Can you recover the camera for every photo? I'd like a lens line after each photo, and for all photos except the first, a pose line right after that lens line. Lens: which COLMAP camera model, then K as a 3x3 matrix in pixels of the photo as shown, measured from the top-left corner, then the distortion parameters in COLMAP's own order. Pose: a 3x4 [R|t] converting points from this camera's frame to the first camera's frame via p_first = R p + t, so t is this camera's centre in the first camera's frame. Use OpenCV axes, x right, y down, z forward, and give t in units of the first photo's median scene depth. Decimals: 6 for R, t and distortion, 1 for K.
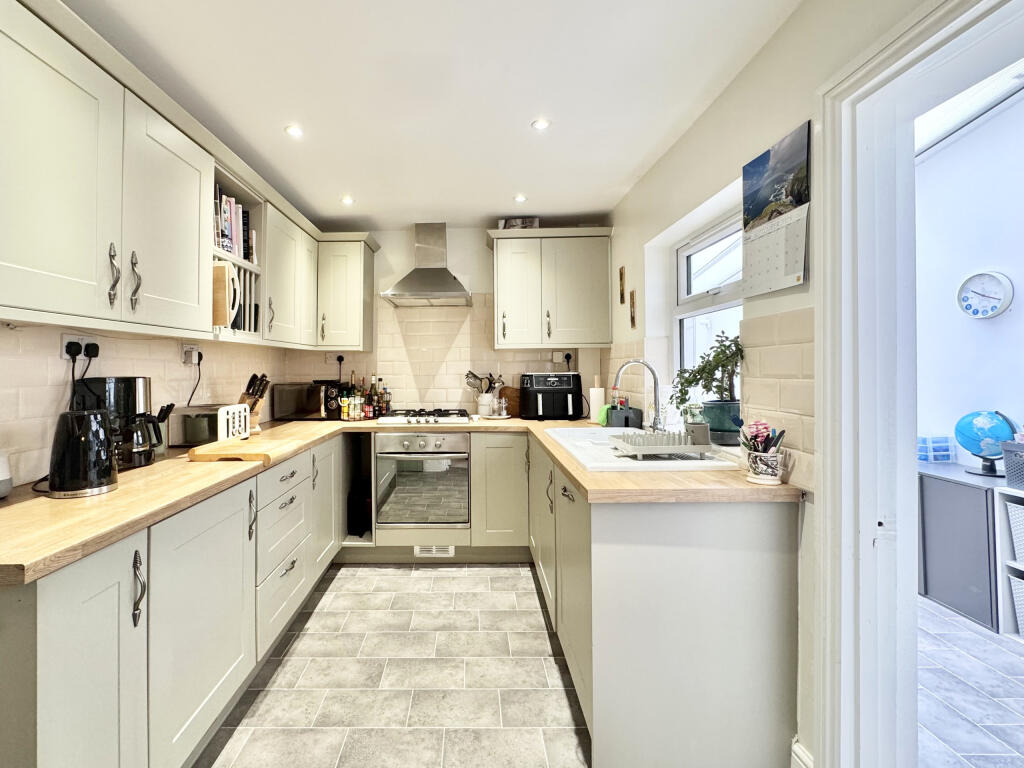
lens RADIAL K [[417.5, 0, 499.8], [0, 417.5, 365.6], [0, 0, 1]] dist [-0.001224, 0.000040]
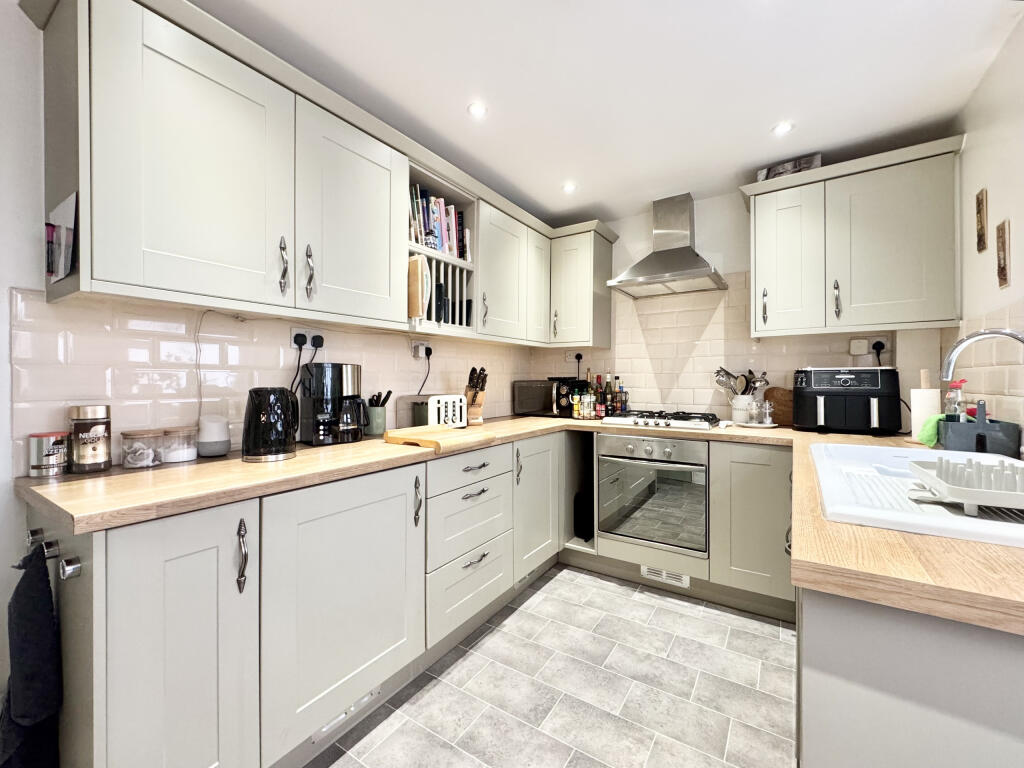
lens RADIAL K [[417.5, 0, 531.0], [0, 417.5, 378.3], [0, 0, 1]] dist [-0.001224, 0.000040]
pose [[0.841552, 0.000519, -0.540176, 0.105992], [0.009471, 0.999832, 0.015716, 0.033721], [0.540093, -0.018342, 0.841405, 0.199975]]
